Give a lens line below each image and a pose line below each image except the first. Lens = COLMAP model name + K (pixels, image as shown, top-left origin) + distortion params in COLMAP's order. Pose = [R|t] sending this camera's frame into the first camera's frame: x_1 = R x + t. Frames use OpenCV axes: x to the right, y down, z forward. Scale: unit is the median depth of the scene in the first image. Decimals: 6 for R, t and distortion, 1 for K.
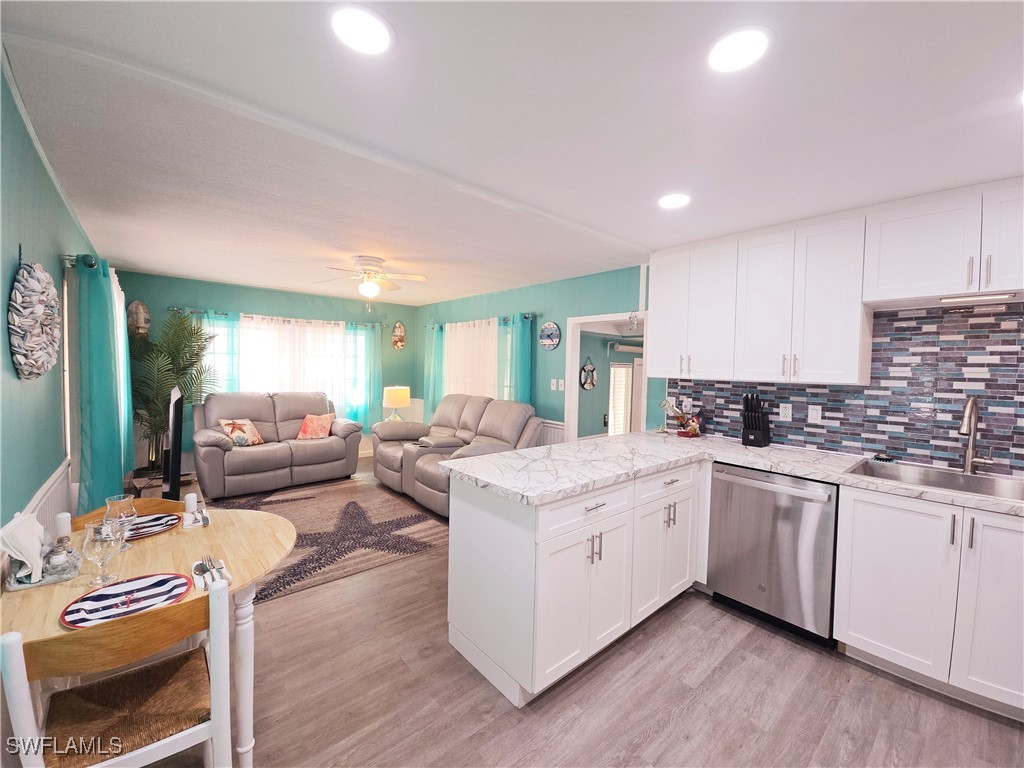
lens RADIAL K [[417.6, 0, 520.2], [0, 417.6, 379.3], [0, 0, 1]] dist [0.008497, -0.005898]
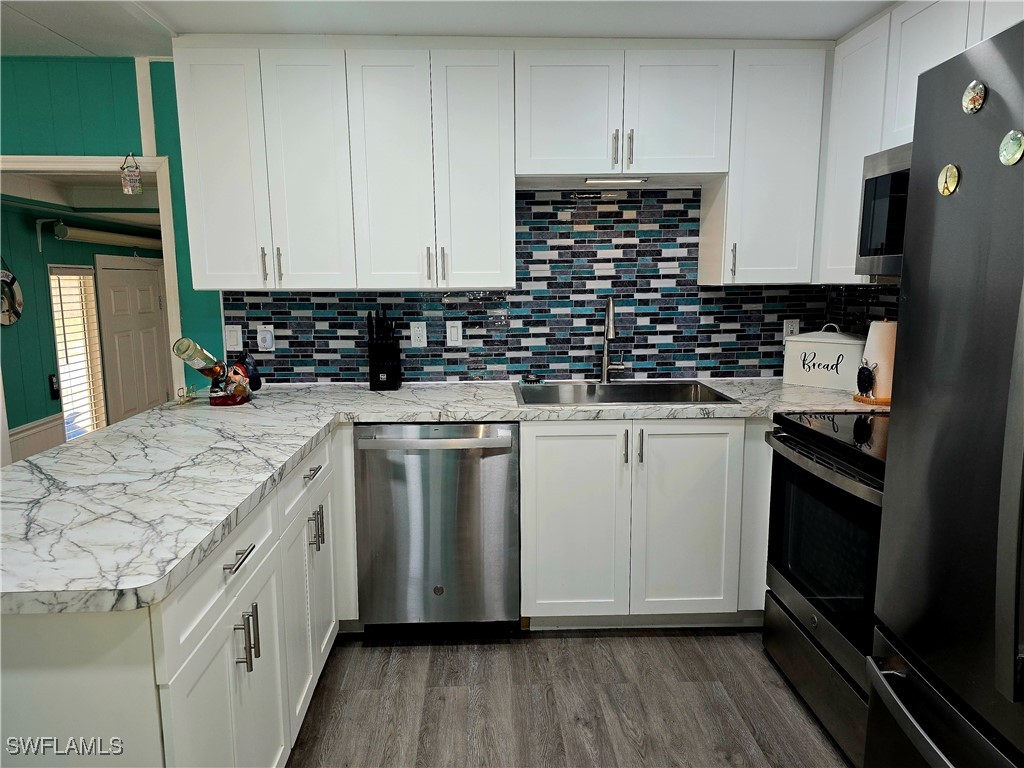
lens RADIAL K [[685.2, 0, 504.2], [0, 685.2, 381.5], [0, 0, 1]] dist [0.073611, -0.067846]
pose [[0.634161, -0.139833, 0.760452, -0.133487], [0.044346, 0.988470, 0.144780, -0.000724], [-0.771928, -0.058090, 0.633050, 0.169373]]
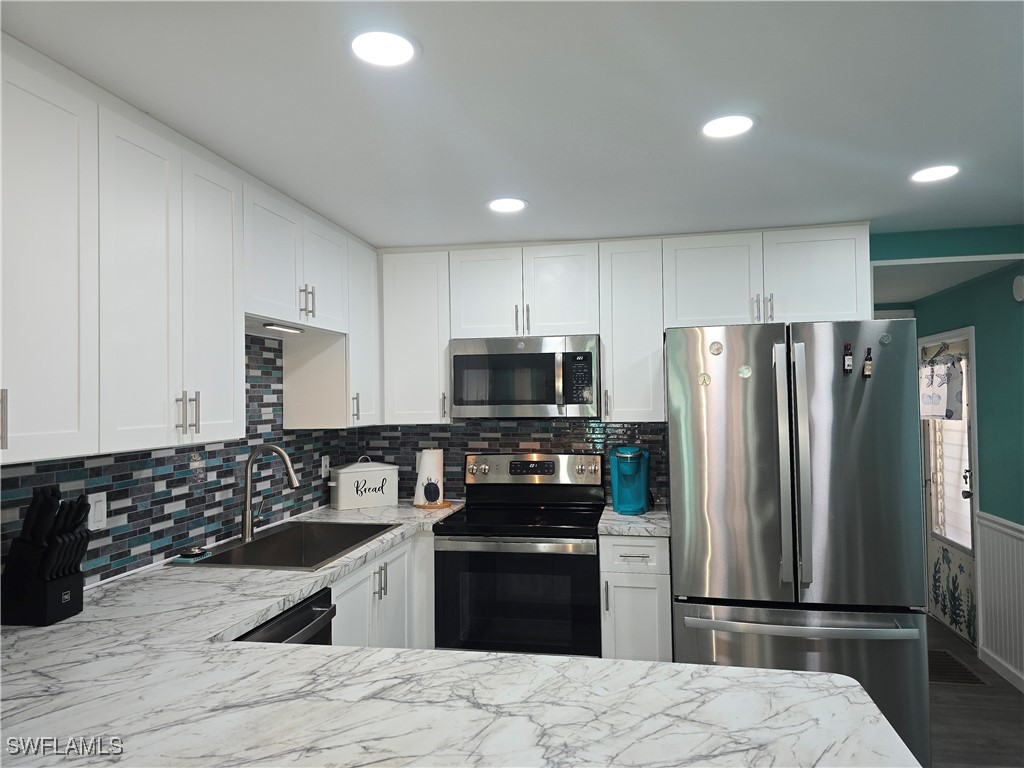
lens RADIAL K [[685.2, 0, 515.4], [0, 685.2, 385.1], [0, 0, 1]] dist [0.073611, -0.067846]
pose [[-0.615455, 0.004400, 0.788160, -0.221910], [0.024341, 0.999614, 0.013427, -0.057588], [-0.787796, 0.027448, -0.615324, 1.015221]]
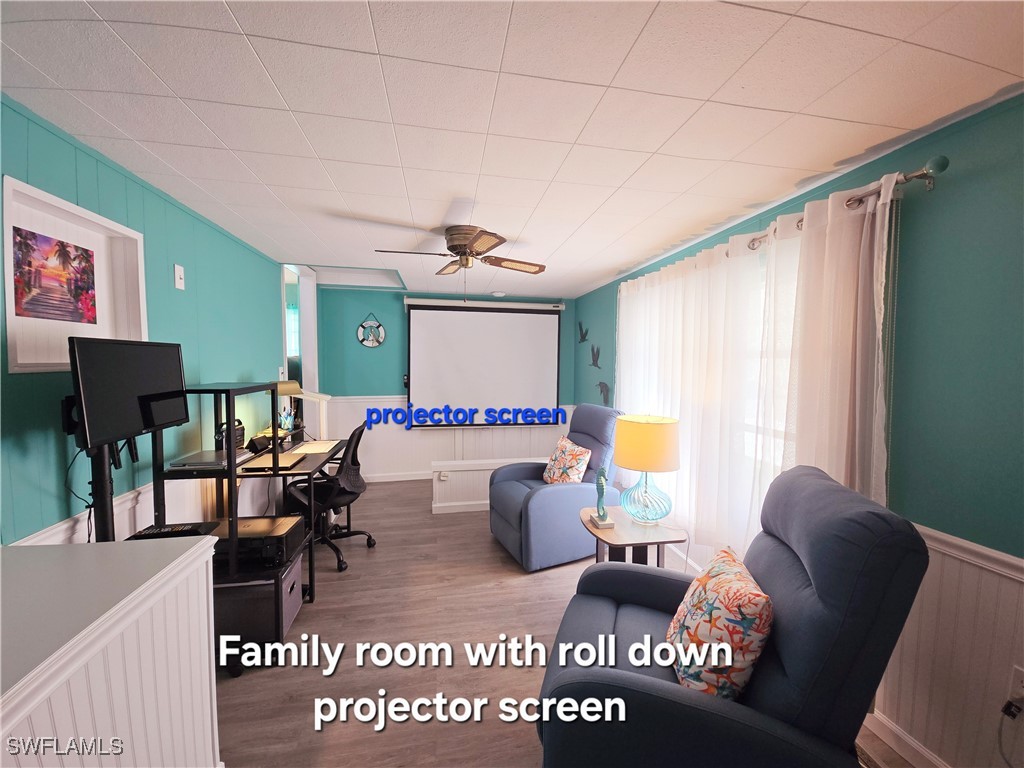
lens RADIAL K [[417.6, 0, 520.3], [0, 417.6, 381.7], [0, 0, 1]] dist [0.008497, -0.005898]
pose [[0.862114, 0.010046, -0.506615, 1.575416], [-0.002490, 0.999875, 0.015590, 0.148350], [0.506708, -0.012179, 0.862032, 0.571905]]
